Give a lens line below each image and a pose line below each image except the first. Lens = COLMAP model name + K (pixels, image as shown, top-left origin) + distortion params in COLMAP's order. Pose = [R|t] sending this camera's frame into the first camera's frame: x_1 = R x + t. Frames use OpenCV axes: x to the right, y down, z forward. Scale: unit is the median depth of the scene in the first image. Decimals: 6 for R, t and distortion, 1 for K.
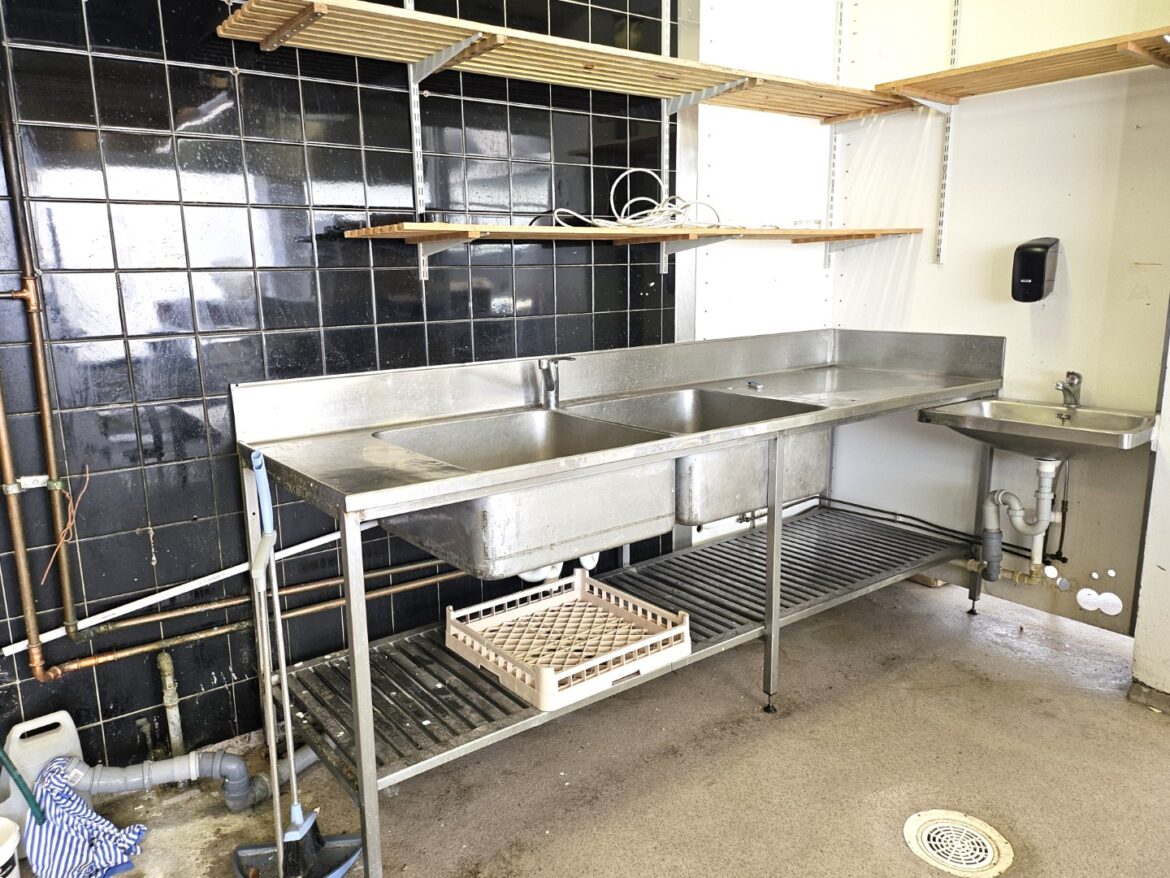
lens RADIAL K [[830.8, 0, 585.0], [0, 830.8, 439.0], [0, 0, 1]] dist [0.032269, -0.032379]
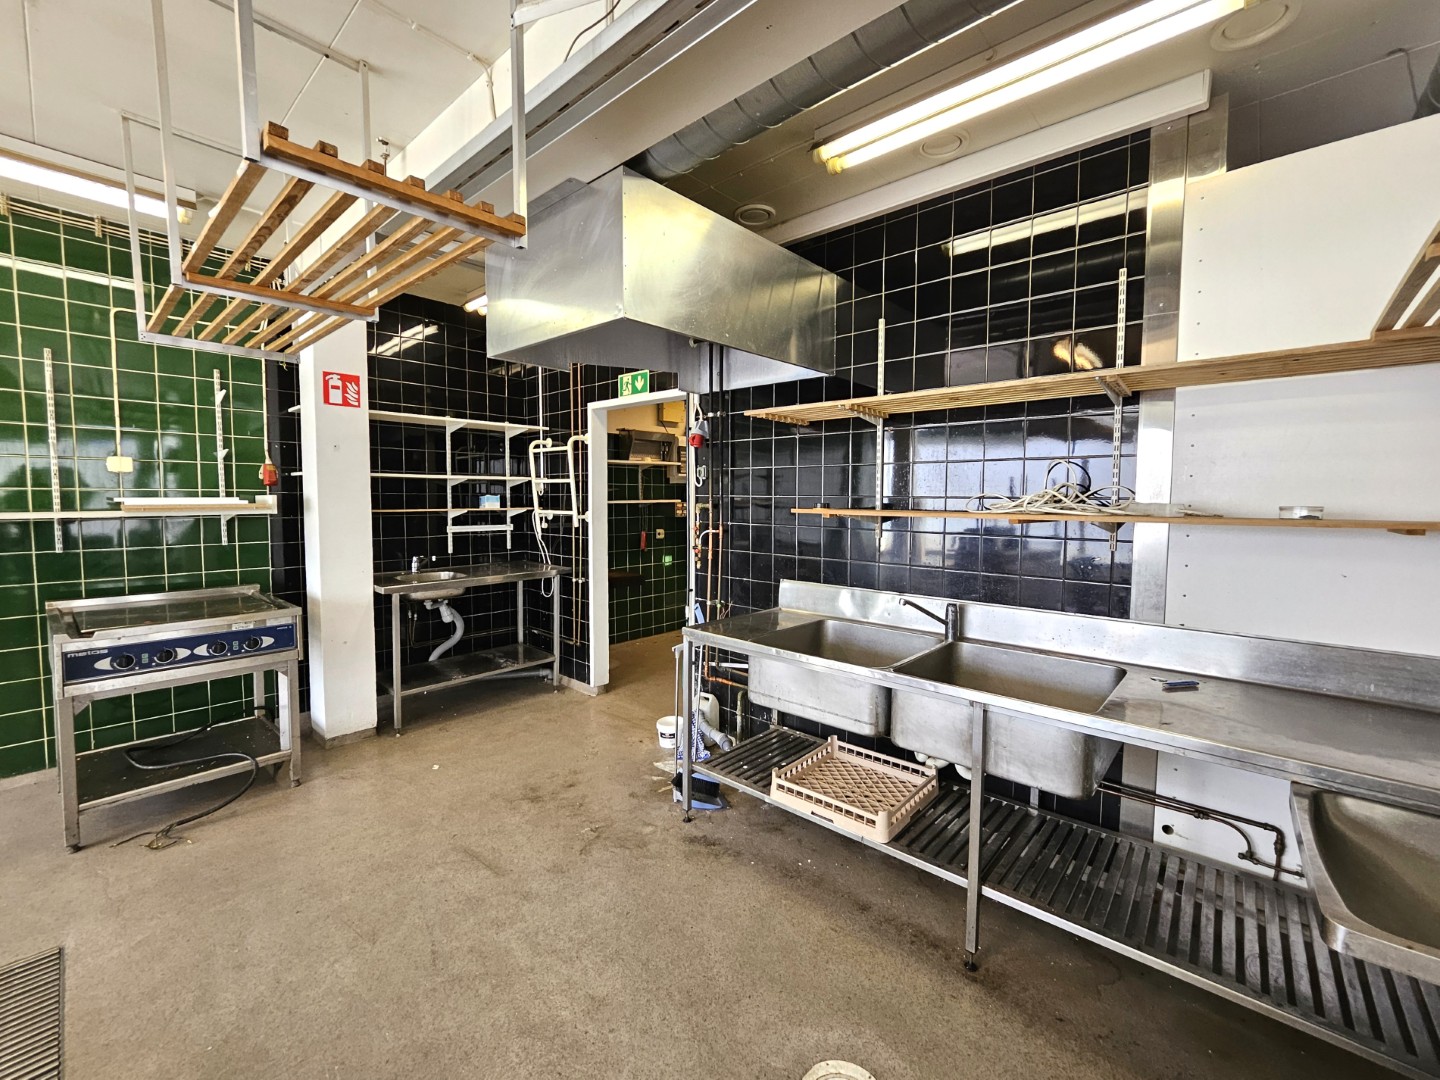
lens RADIAL K [[590.1, 0, 712.7], [0, 590.1, 521.1], [0, 0, 1]] dist [-0.000040, -0.003727]
pose [[0.196395, 0.063540, -0.978464, 0.909509], [-0.202514, 0.979011, 0.022928, -0.192482], [0.959384, 0.193650, 0.205140, 0.451157]]
